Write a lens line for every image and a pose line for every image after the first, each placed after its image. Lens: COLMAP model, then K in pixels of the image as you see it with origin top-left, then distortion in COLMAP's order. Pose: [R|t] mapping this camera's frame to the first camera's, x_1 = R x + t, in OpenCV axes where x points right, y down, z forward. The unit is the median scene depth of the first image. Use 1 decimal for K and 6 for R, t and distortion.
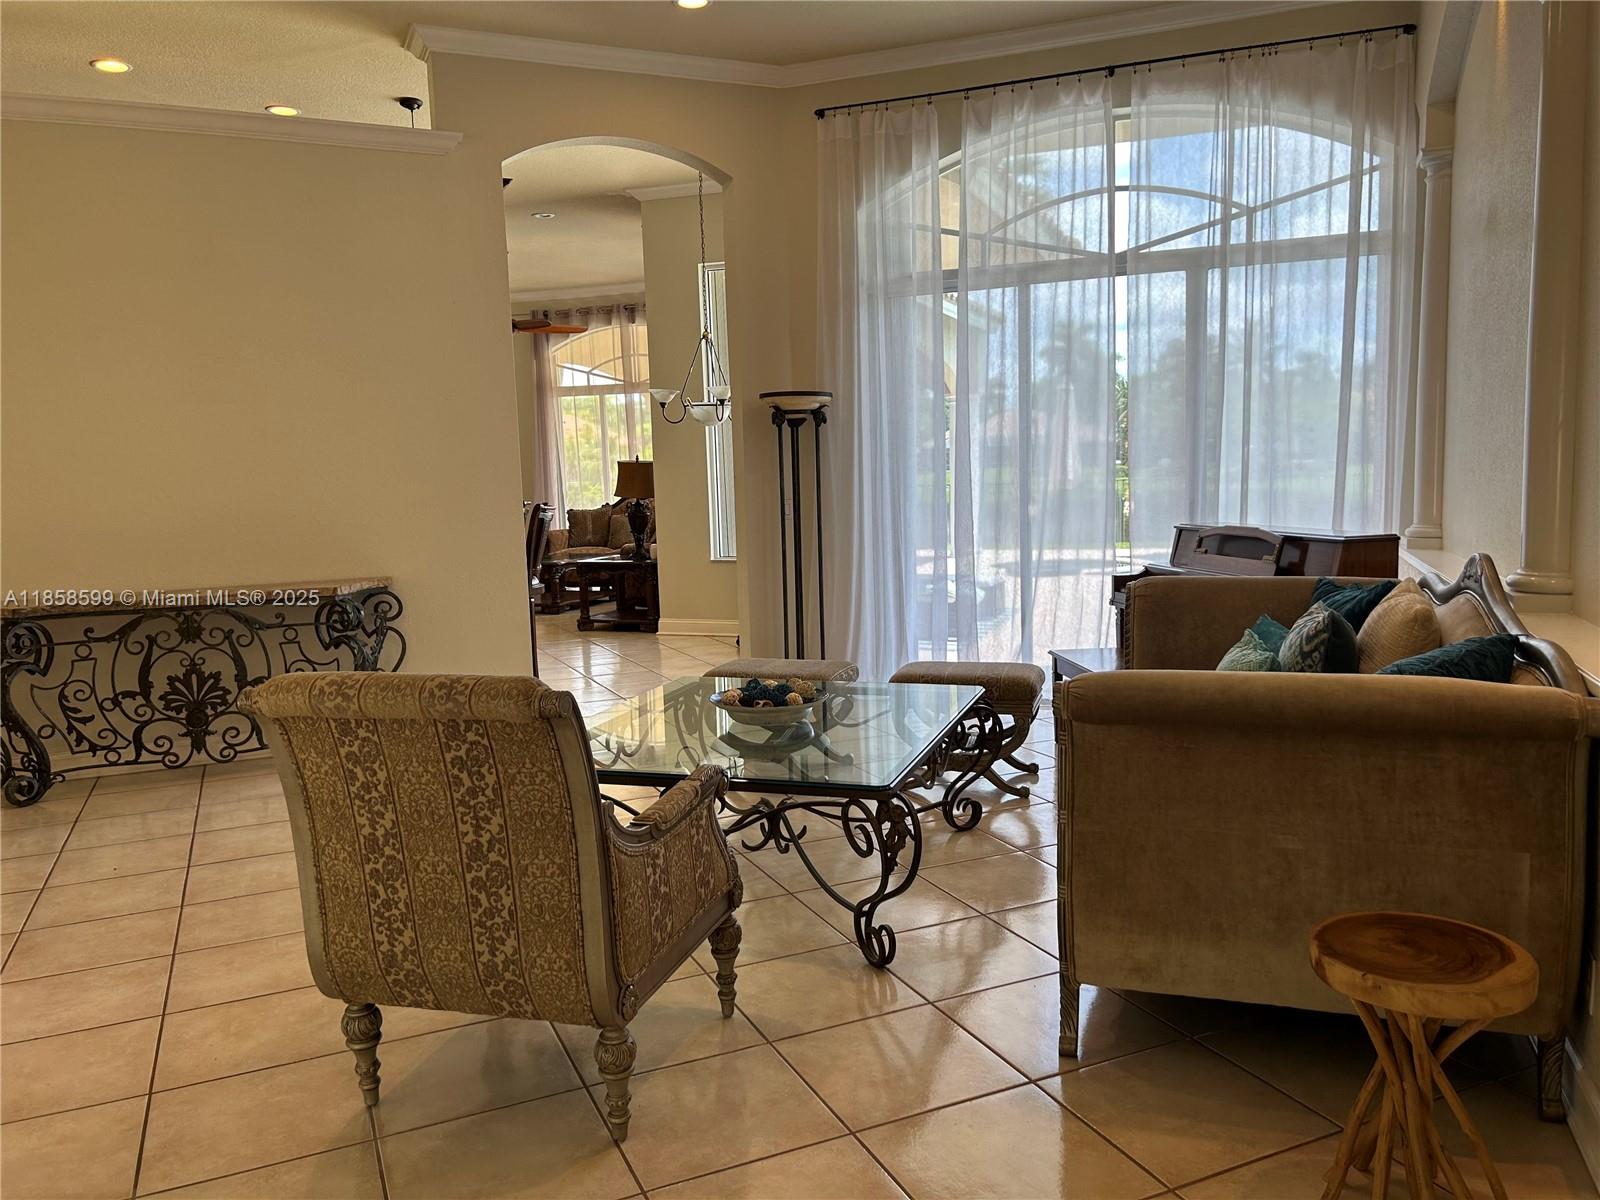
lens RADIAL K [[1196.0, 0, 800.0], [0, 1196.0, 600.0], [0, 0, 1]] dist [0.089761, -0.123337]
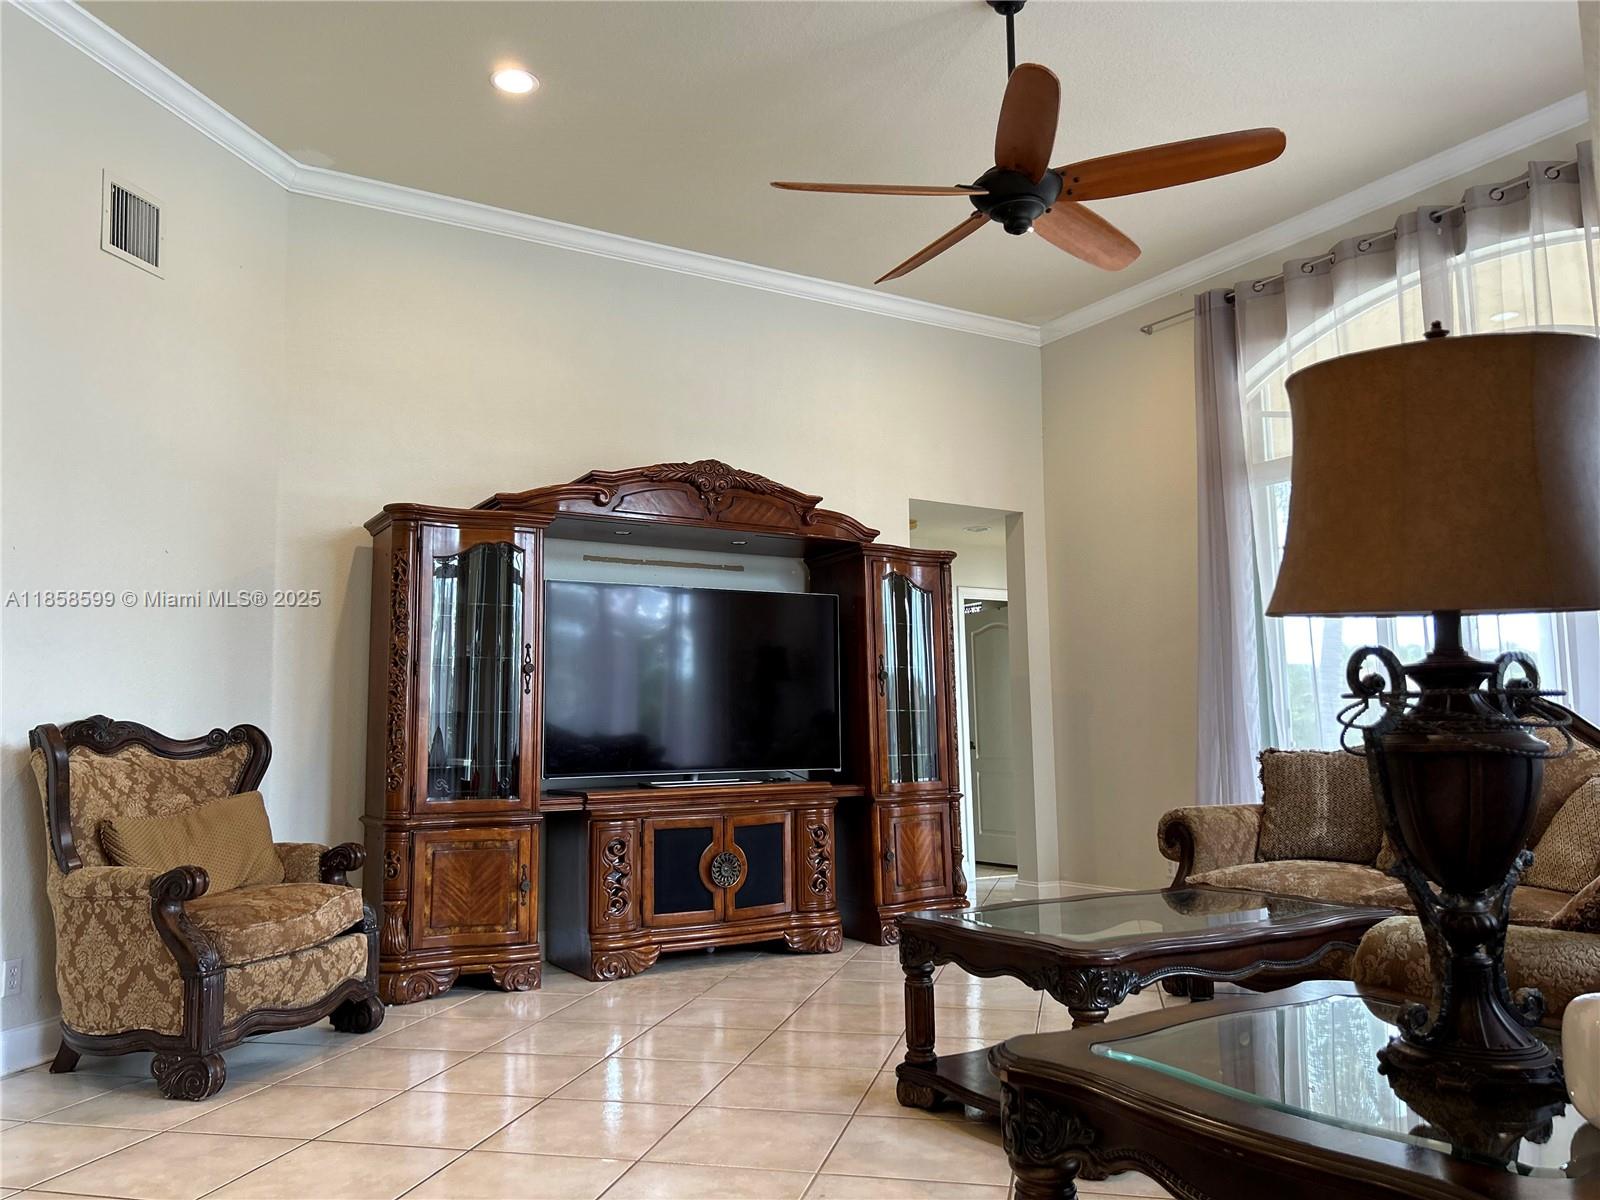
lens RADIAL K [[1196.0, 0, 800.0], [0, 1196.0, 600.0], [0, 0, 1]] dist [0.089761, -0.123337]
pose [[0.797691, -0.041080, -0.601665, -0.081015], [-0.085219, 0.979988, -0.179895, -0.041811], [0.597015, 0.194774, 0.778227, 0.618684]]
